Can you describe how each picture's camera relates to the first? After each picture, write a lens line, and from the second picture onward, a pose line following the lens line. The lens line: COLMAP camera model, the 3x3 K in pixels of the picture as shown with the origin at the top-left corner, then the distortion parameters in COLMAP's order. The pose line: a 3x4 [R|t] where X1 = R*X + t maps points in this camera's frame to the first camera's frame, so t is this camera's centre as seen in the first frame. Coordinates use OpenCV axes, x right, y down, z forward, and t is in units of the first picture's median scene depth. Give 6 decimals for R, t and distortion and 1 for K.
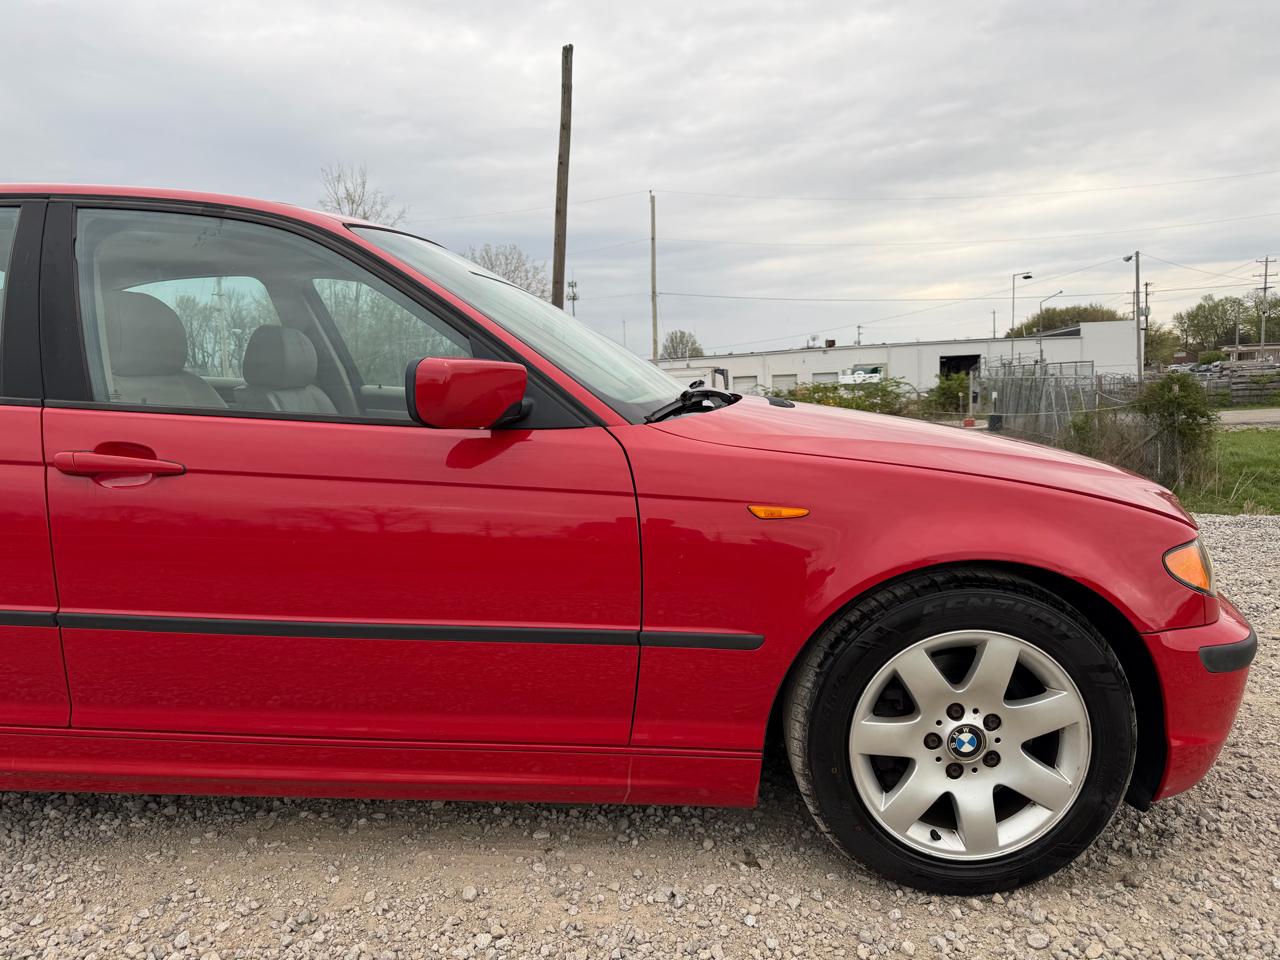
lens RADIAL K [[920.2, 0, 635.0], [0, 920.2, 487.0], [0, 0, 1]] dist [0.006015, -0.012321]
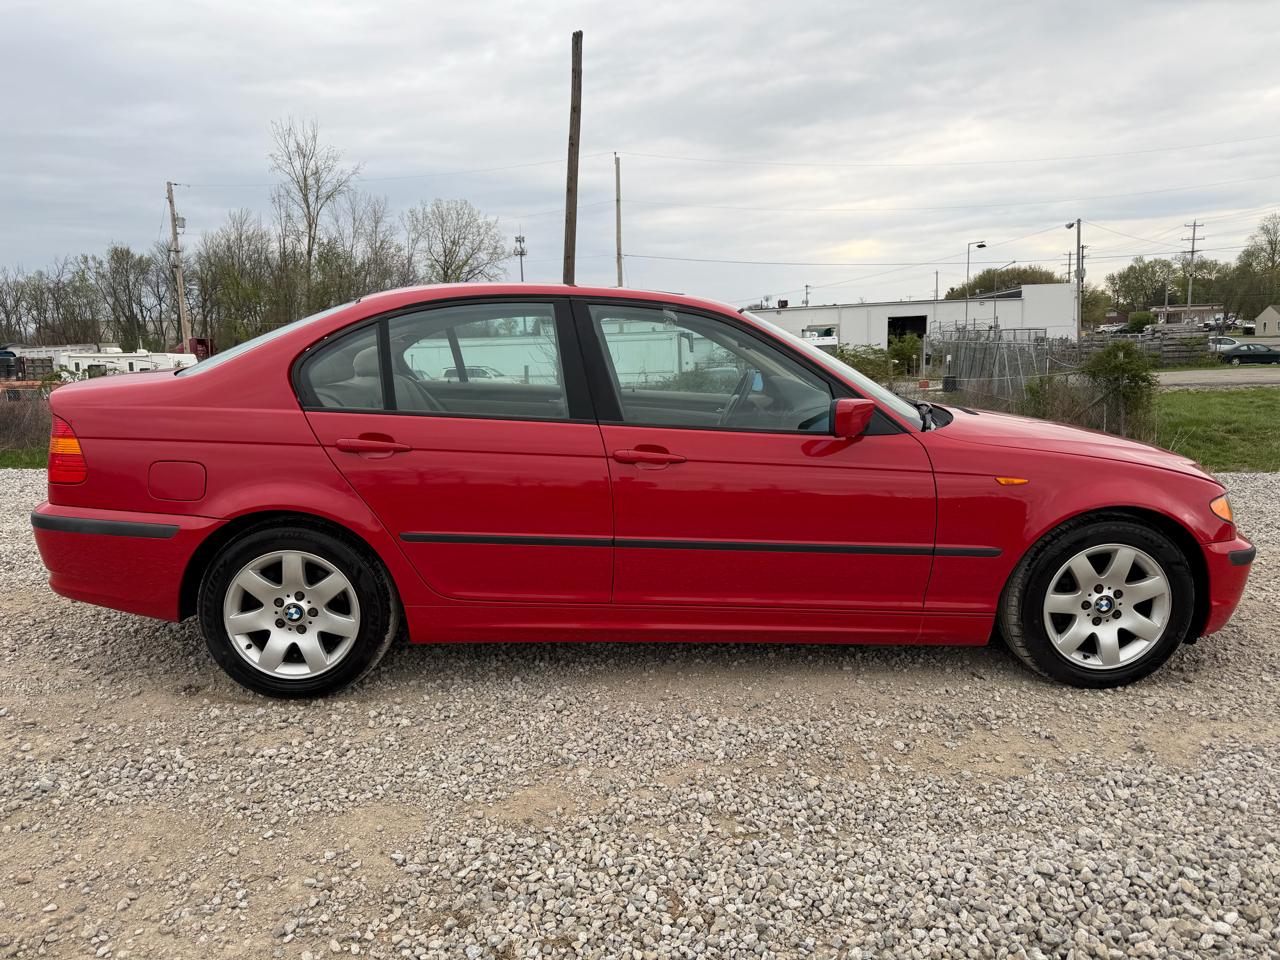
lens RADIAL K [[928.8, 0, 640.7], [0, 928.8, 484.9], [0, 0, 1]] dist [0.019908, -0.020306]
pose [[0.997327, -0.007613, 0.072673, -0.668210], [0.004404, 0.999013, 0.044210, -0.046957], [-0.072937, -0.043772, 0.996376, -0.743869]]
